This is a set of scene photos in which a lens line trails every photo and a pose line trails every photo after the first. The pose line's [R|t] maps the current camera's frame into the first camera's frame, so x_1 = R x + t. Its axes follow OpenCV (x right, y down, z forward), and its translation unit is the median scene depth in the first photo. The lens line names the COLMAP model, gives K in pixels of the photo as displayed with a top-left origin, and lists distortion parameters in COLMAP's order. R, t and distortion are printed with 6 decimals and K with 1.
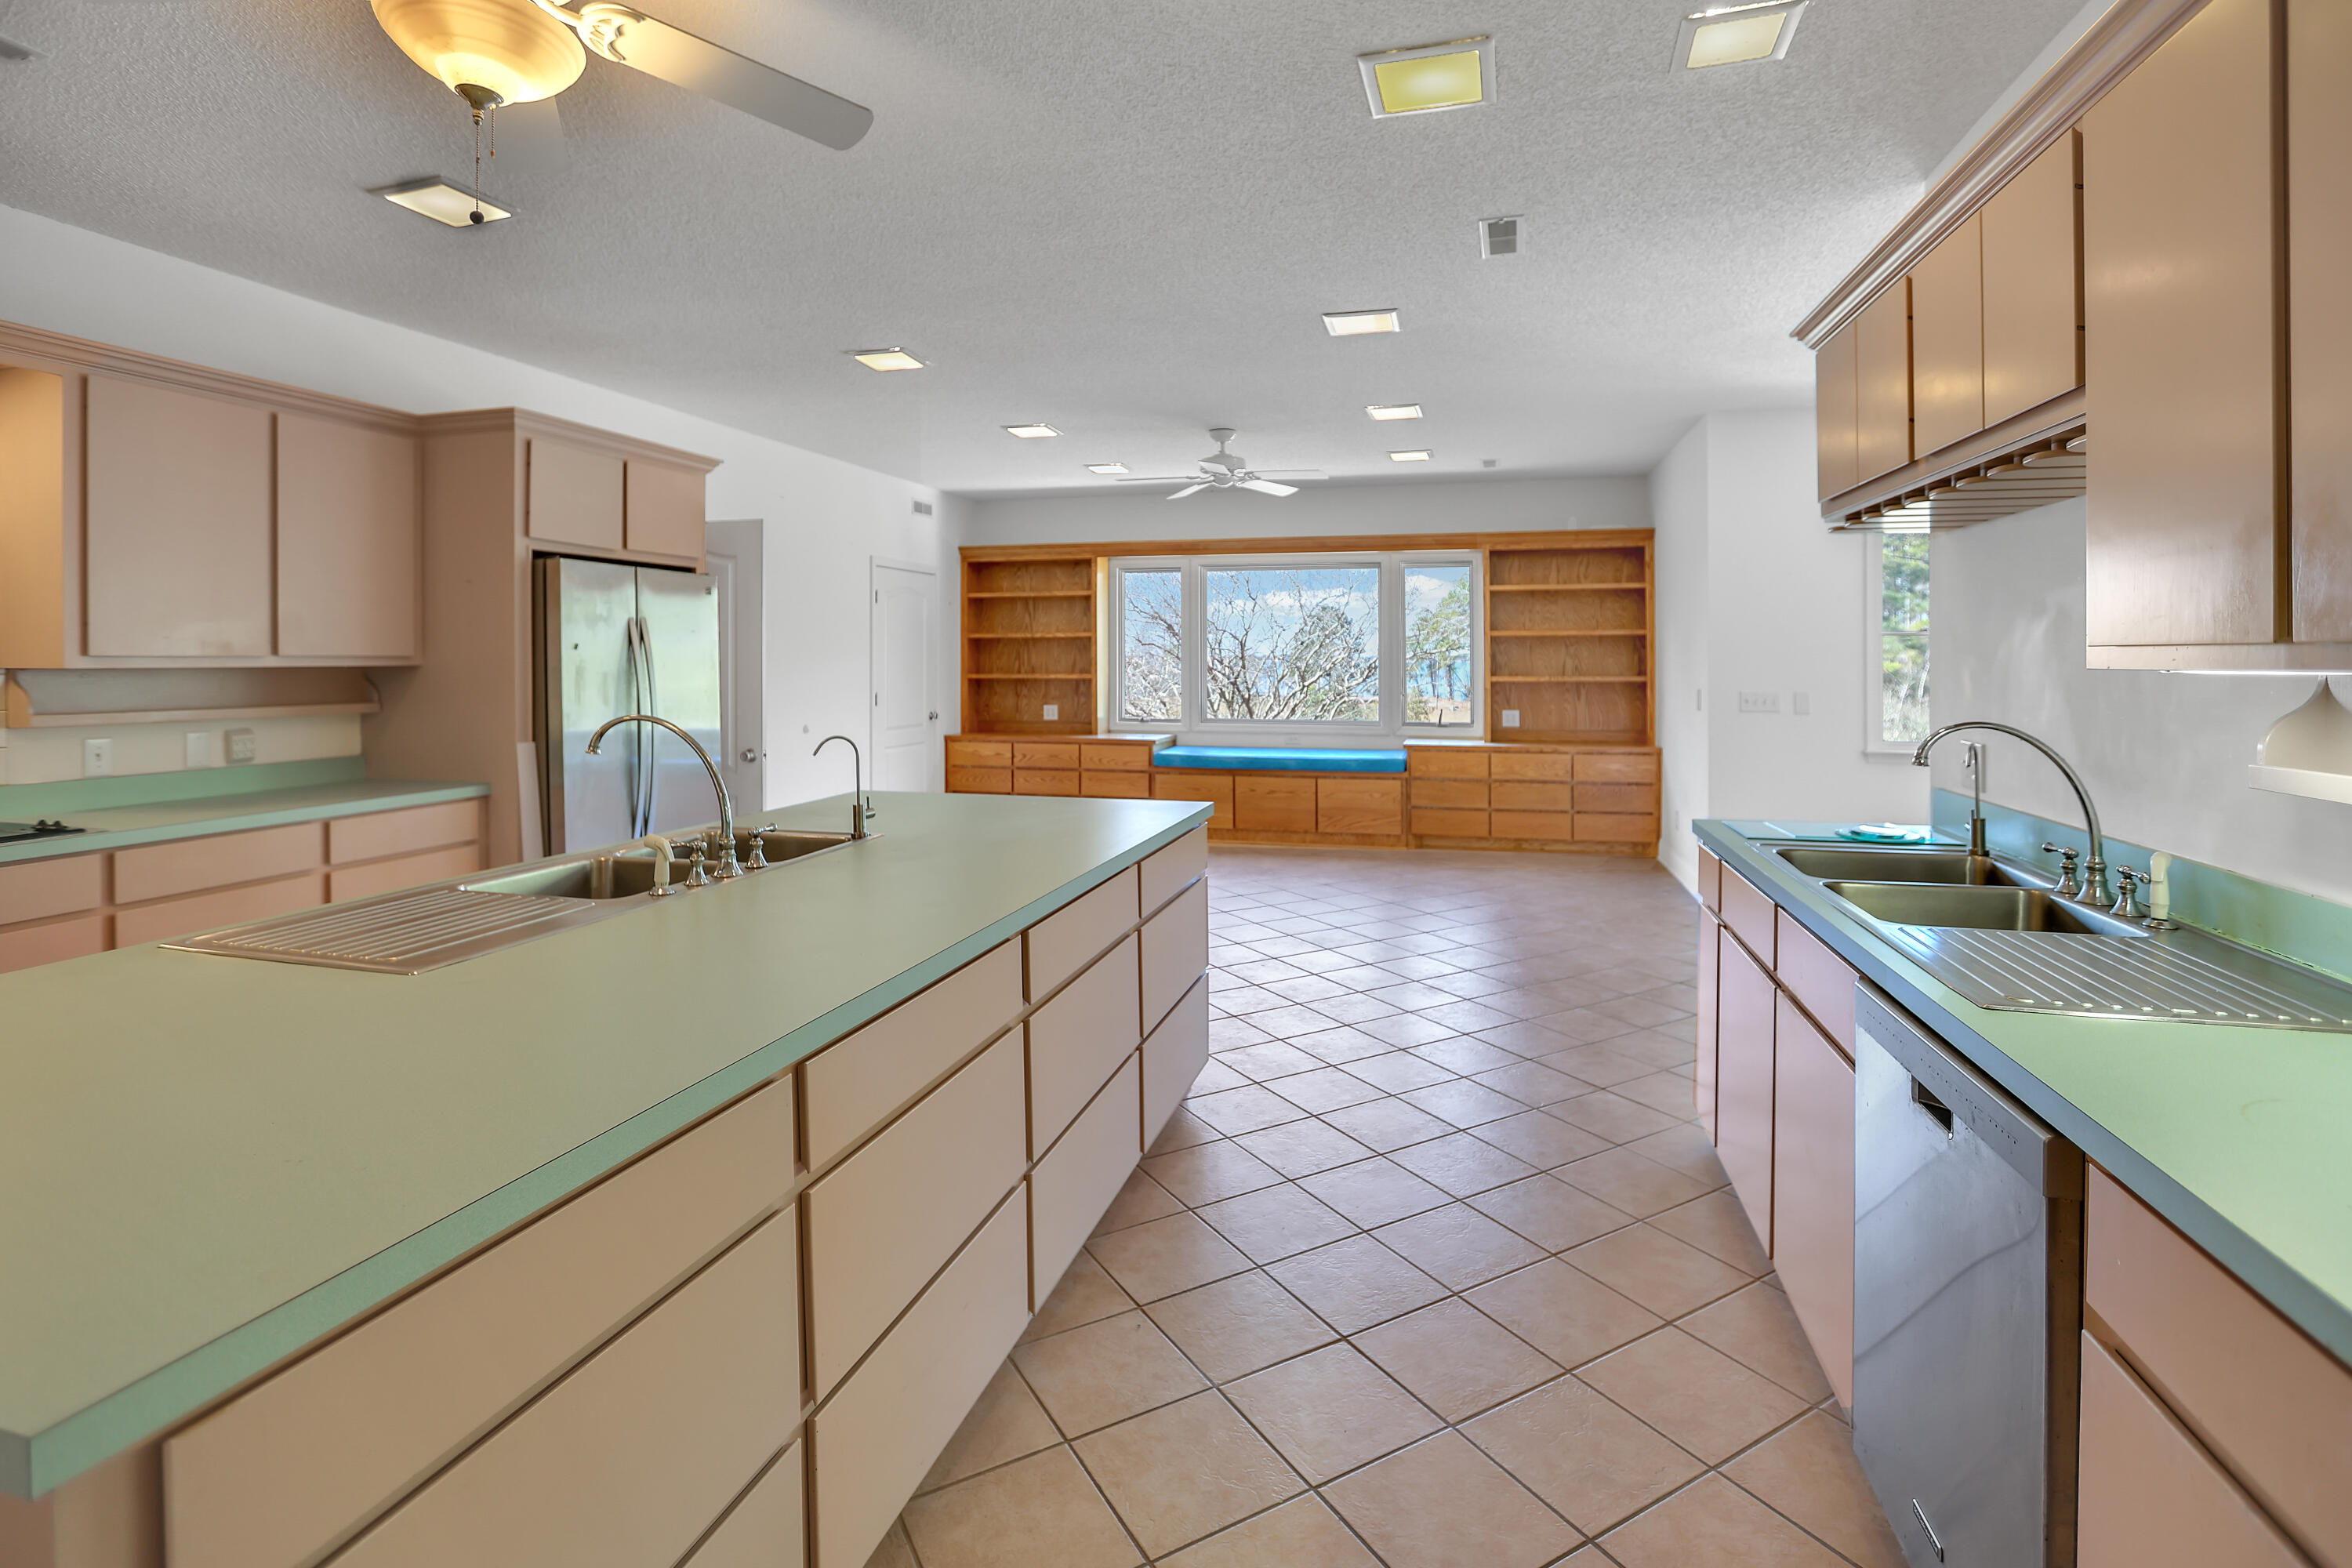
lens RADIAL K [[1100.8, 0, 1176.0], [0, 1100.8, 784.0], [0, 0, 1]] dist [-0.000294, -0.000004]
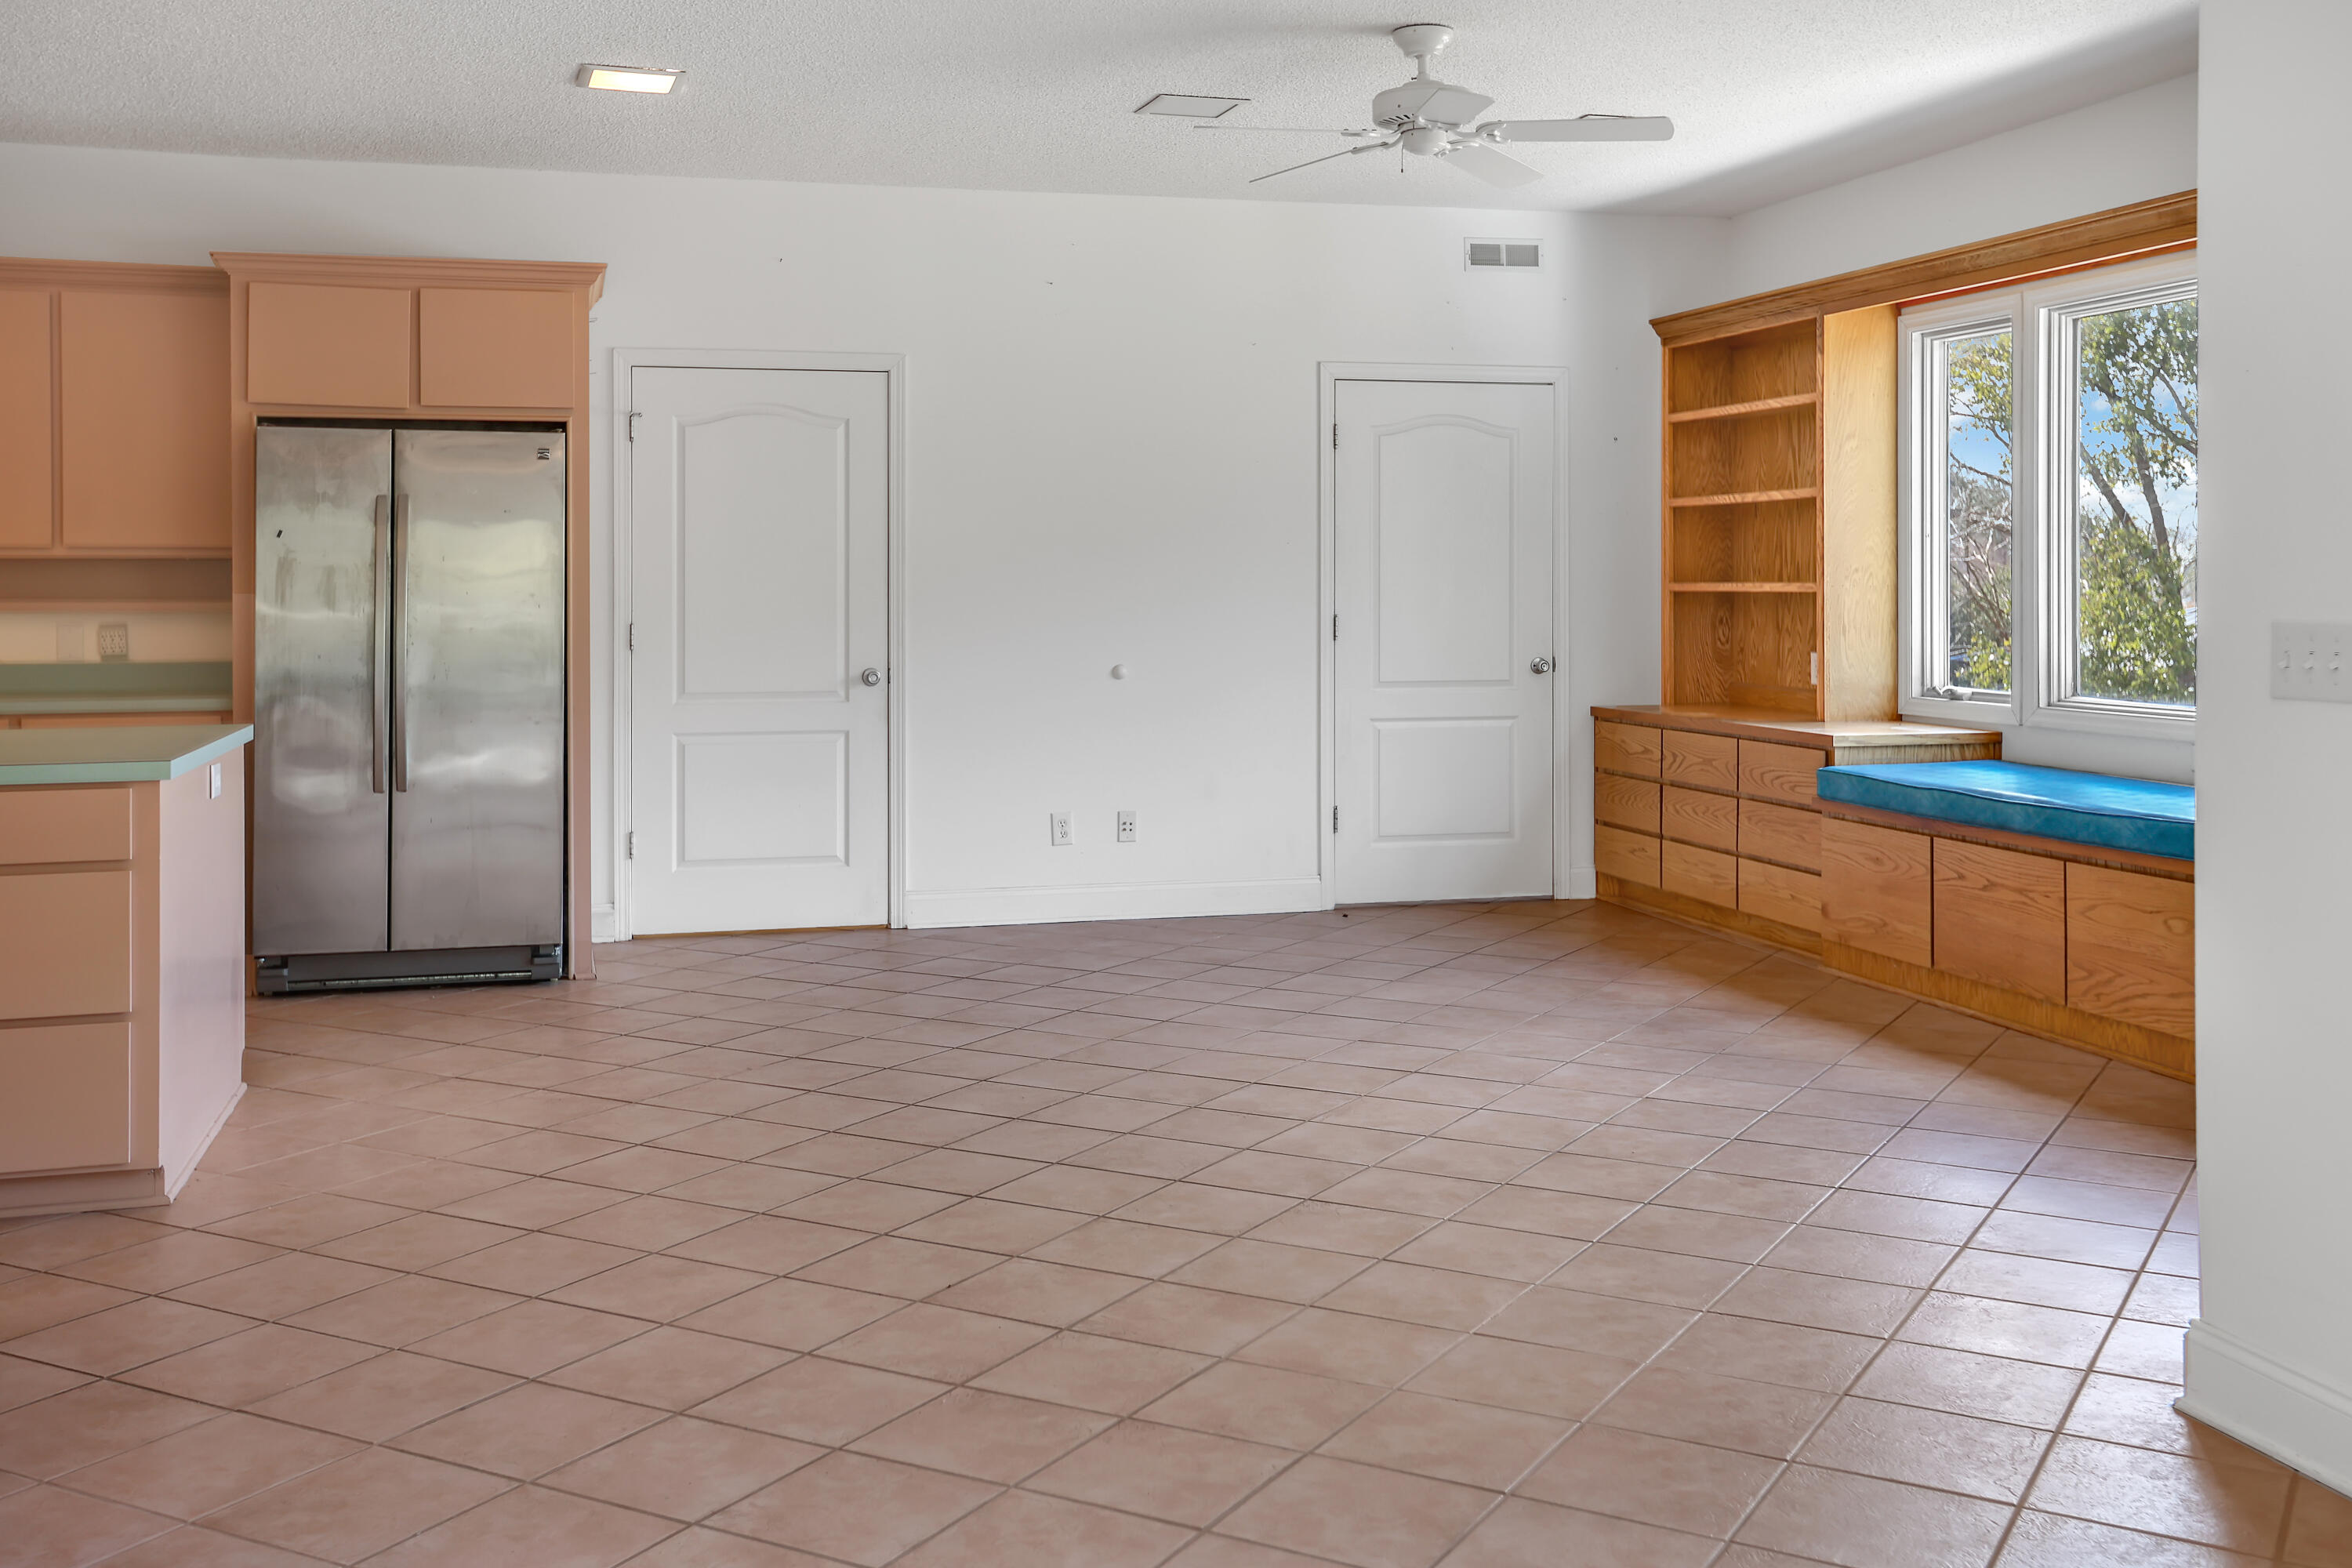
lens RADIAL K [[2267.9, 0, 1176.0], [0, 2267.9, 784.0], [0, 0, 1]] dist [0.010850, 0.003666]
pose [[0.529575, 0.074999, -0.844941, 0.580010], [-0.091624, 0.995314, 0.030920, -0.025526], [0.843301, 0.061043, 0.533964, 0.321574]]
